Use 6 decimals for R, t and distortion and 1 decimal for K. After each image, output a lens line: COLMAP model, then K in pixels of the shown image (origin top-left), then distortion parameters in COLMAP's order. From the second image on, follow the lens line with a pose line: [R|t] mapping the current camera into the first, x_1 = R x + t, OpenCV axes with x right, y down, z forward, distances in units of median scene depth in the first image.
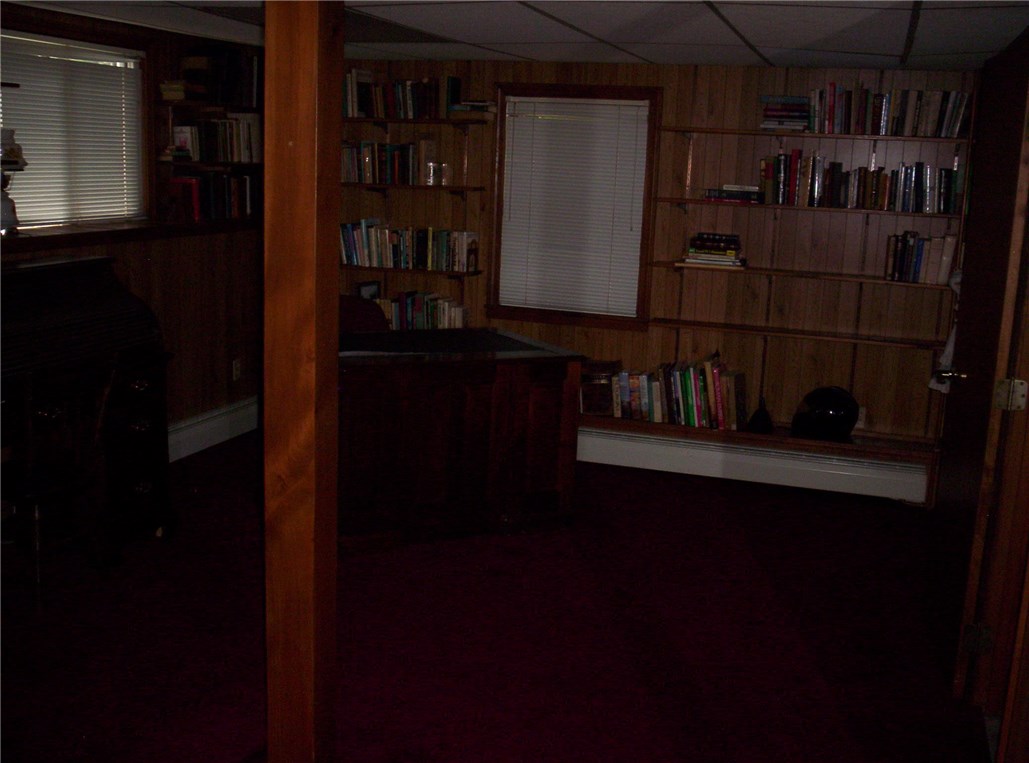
lens RADIAL K [[1128.4, 0, 510.0], [0, 1128.4, 378.6], [0, 0, 1]] dist [-0.078228, 0.000000]
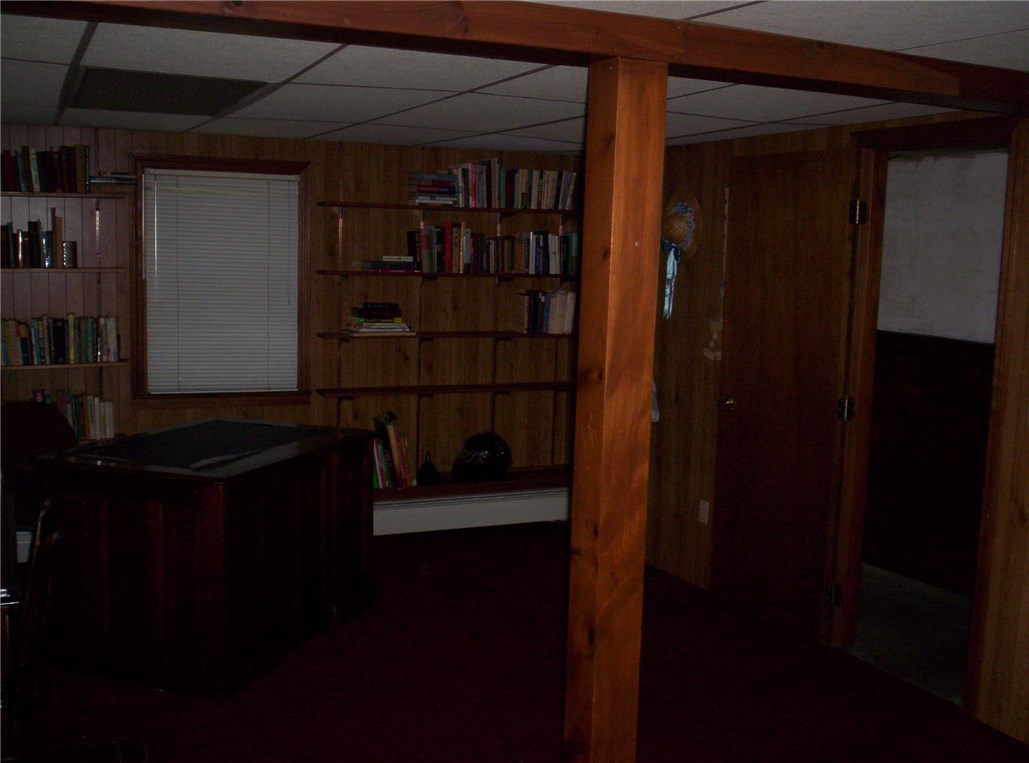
lens RADIAL K [[1128.4, 0, 508.1], [0, 1128.4, 385.2], [0, 0, 1]] dist [-0.078228, 0.000000]
pose [[0.743700, -0.105595, 0.660122, -0.426876], [0.132221, 0.991174, 0.009589, -0.046452], [-0.655308, 0.080150, 0.751098, 0.136466]]
